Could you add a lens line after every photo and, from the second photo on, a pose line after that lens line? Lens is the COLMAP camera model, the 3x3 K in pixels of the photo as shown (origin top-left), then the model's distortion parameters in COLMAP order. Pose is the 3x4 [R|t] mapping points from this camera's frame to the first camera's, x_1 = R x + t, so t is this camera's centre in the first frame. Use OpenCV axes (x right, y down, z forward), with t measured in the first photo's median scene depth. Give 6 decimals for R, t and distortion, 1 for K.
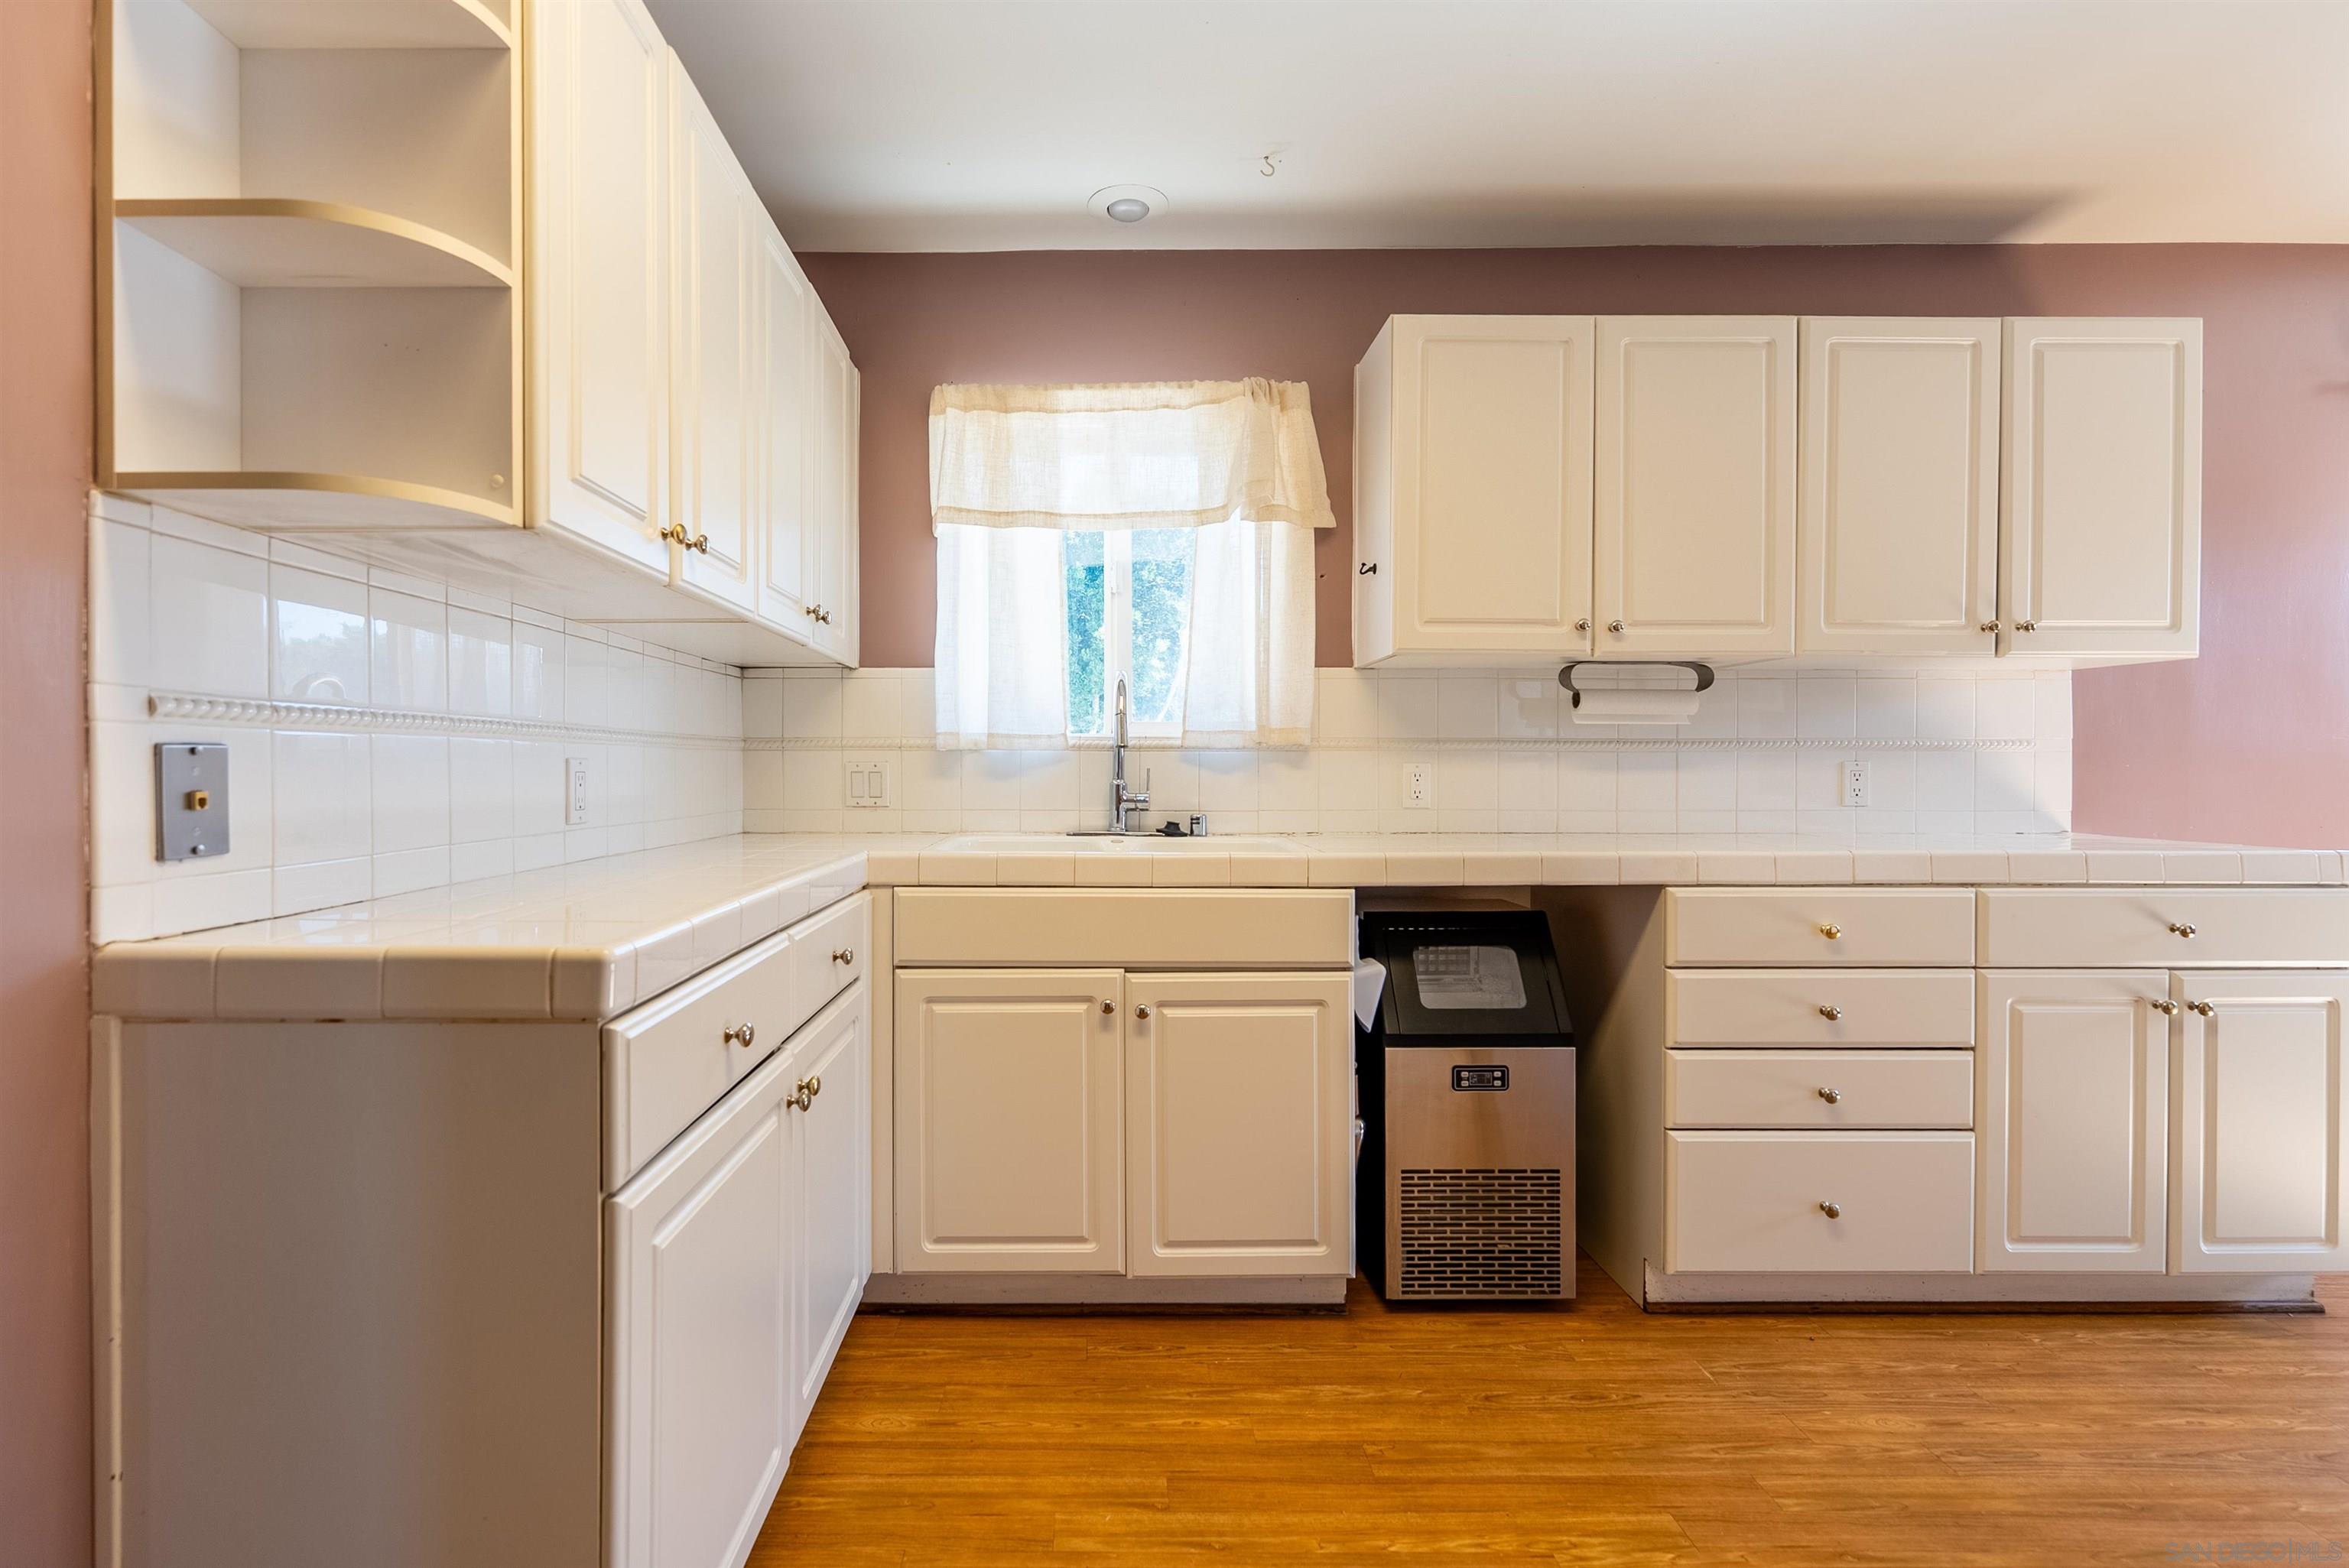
lens RADIAL K [[1029.9, 0, 1174.3], [0, 1029.9, 771.4], [0, 0, 1]] dist [0.004675, 0.000421]
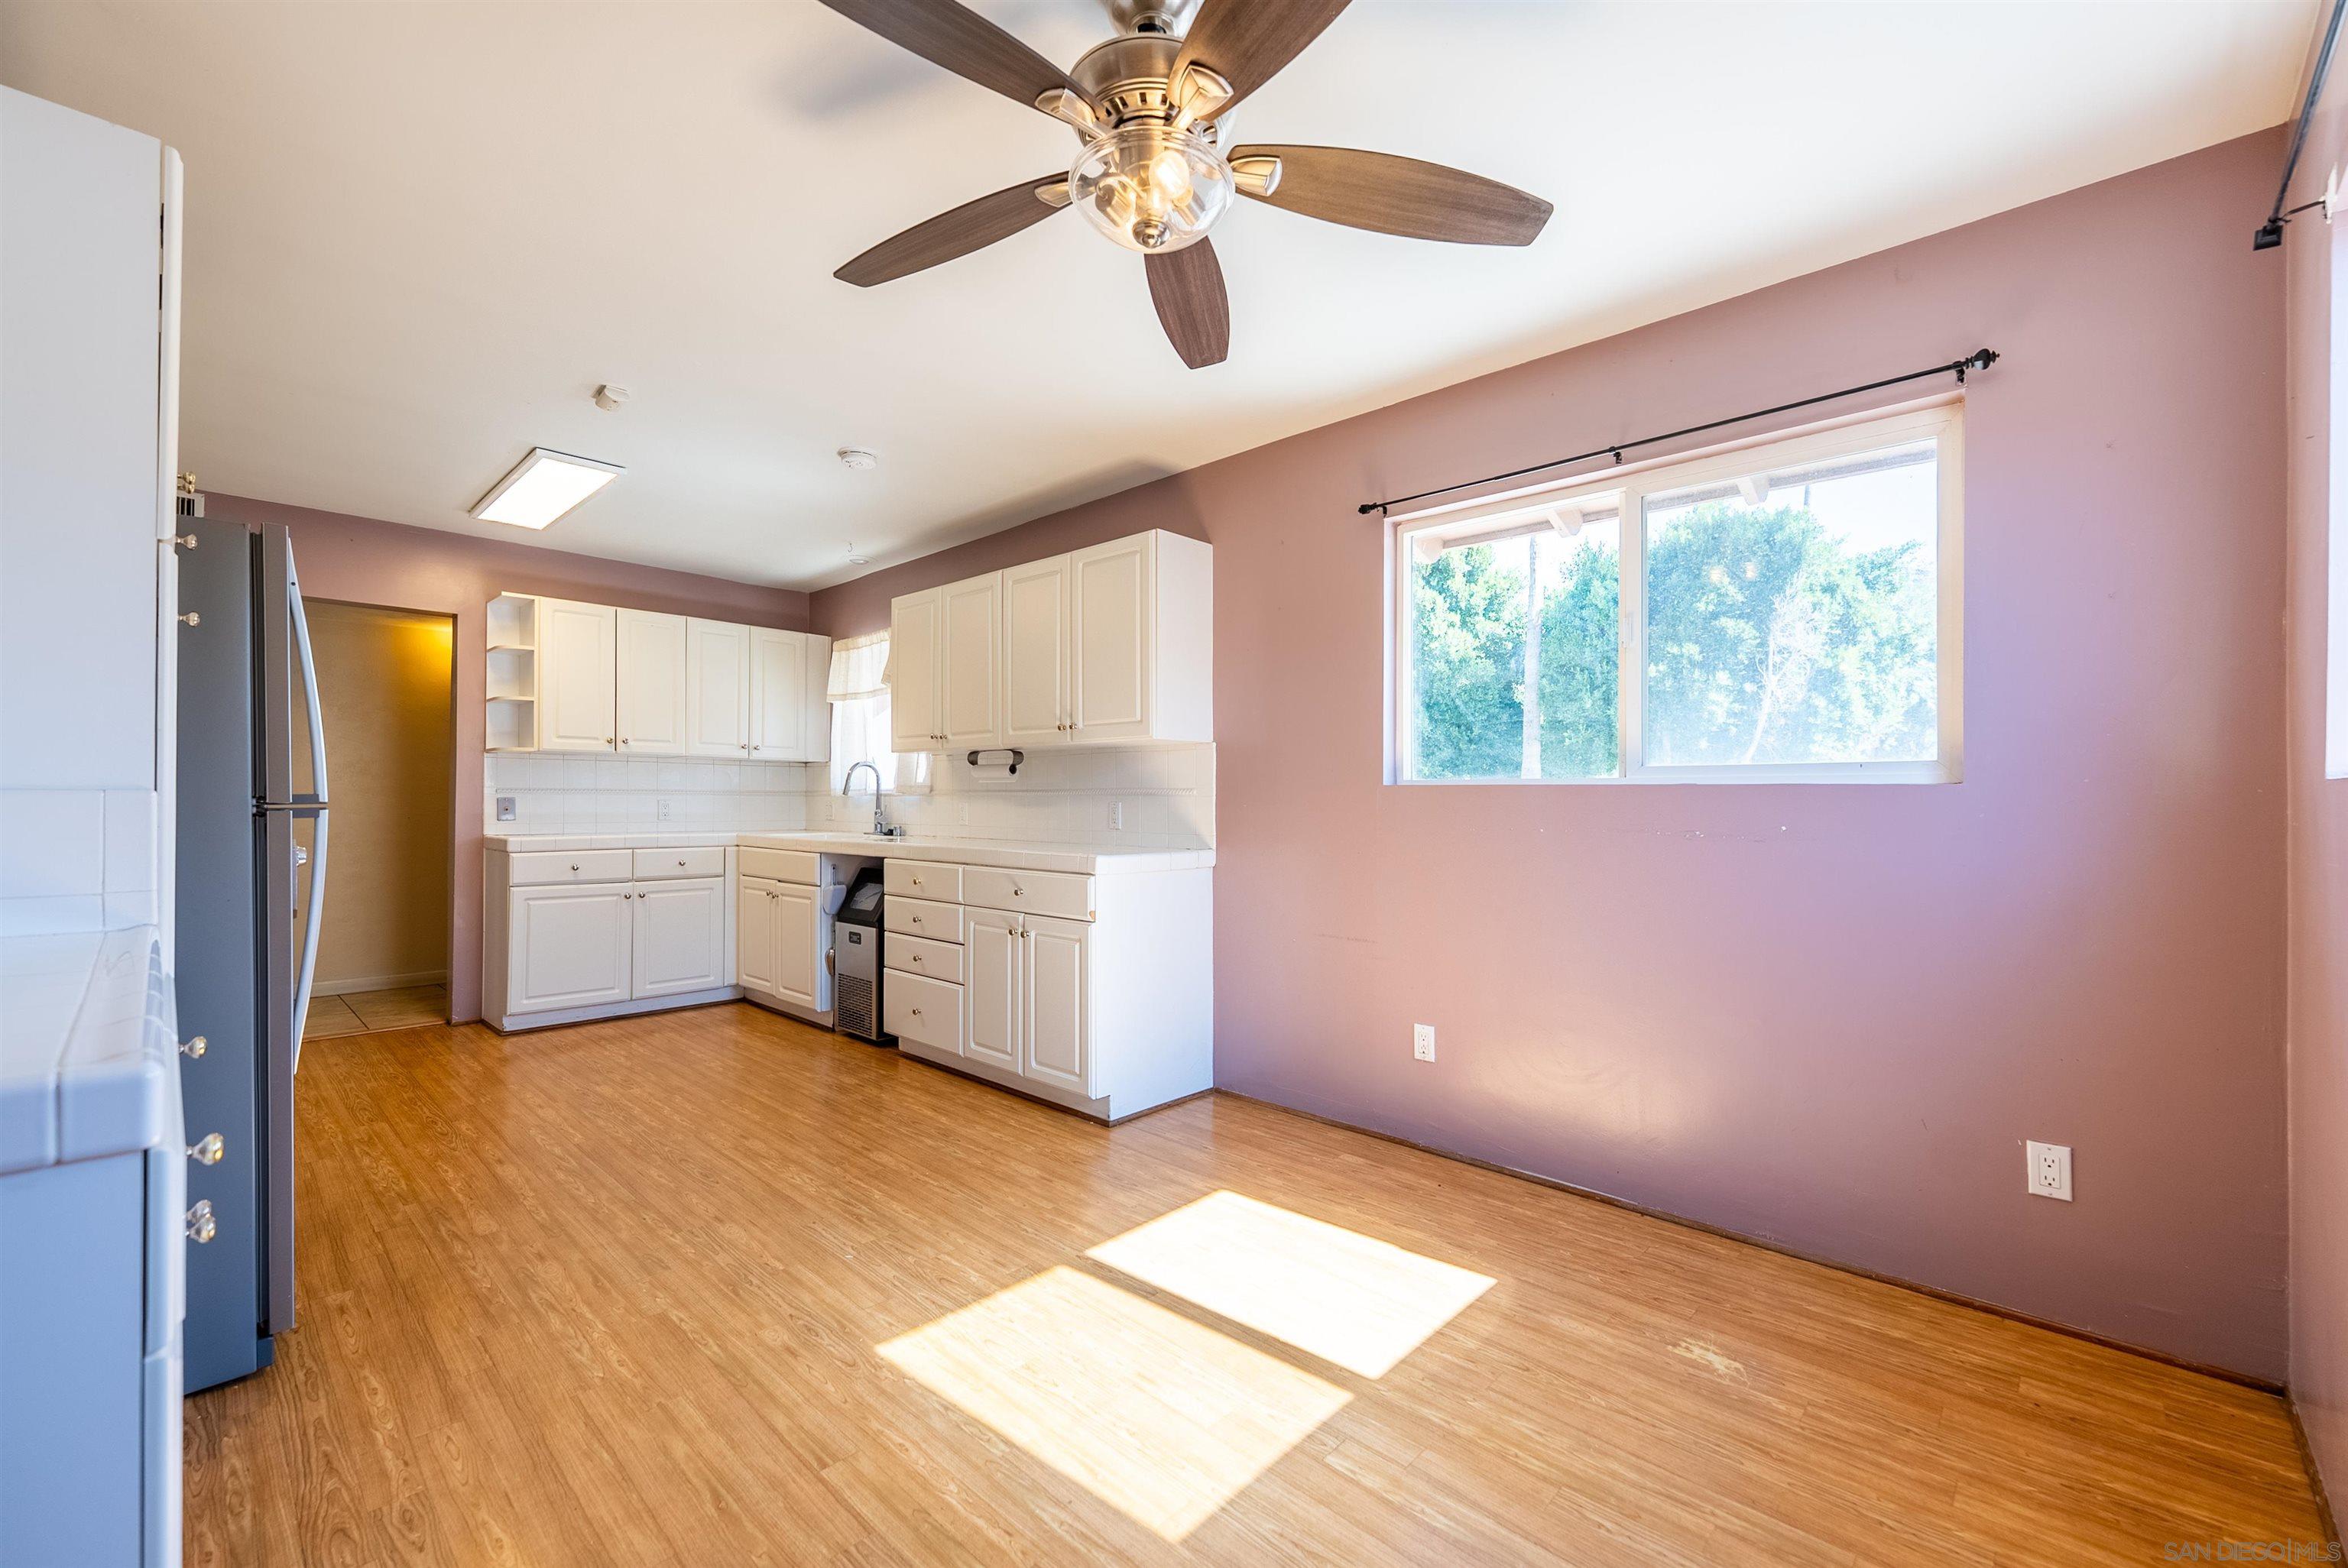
lens RADIAL K [[952.8, 0, 1176.6], [0, 952.8, 796.0], [0, 0, 1]] dist [0.003139, -0.000864]
pose [[0.725323, -0.000400, -0.688409, 2.381479], [-0.006681, 0.999949, -0.007621, -0.011238], [0.688377, 0.010127, 0.725283, -0.068254]]
